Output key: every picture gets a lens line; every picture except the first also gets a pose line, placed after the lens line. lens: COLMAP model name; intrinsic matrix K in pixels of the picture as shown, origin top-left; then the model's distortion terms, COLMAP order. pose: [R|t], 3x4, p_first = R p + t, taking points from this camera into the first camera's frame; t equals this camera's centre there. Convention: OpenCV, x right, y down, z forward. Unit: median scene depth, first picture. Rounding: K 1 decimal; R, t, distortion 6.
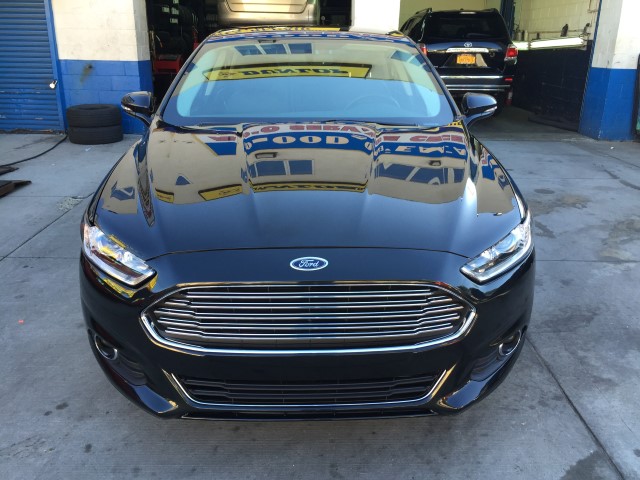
lens RADIAL K [[541.4, 0, 320.0], [0, 541.4, 240.0], [0, 0, 1]] dist [0.083825, -0.129248]
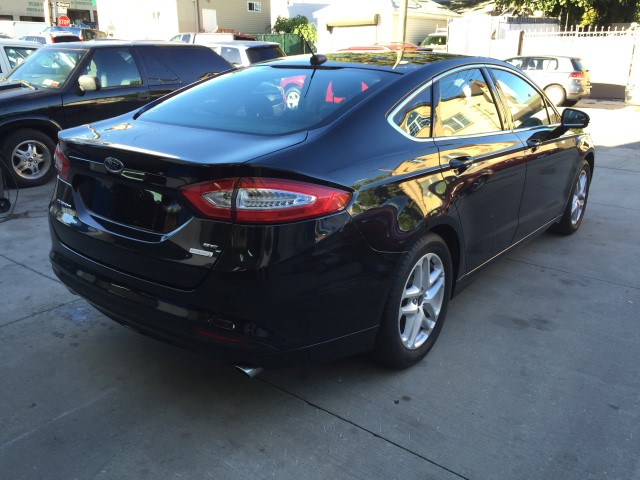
lens RADIAL K [[551.2, 0, 320.0], [0, 551.2, 240.0], [0, 0, 1]] dist [0.093956, -0.149439]
pose [[-0.780572, -0.202892, 0.591221, -0.965575], [0.205469, 0.810006, 0.549248, -1.169914], [-0.590331, 0.550205, -0.590580, 3.129393]]
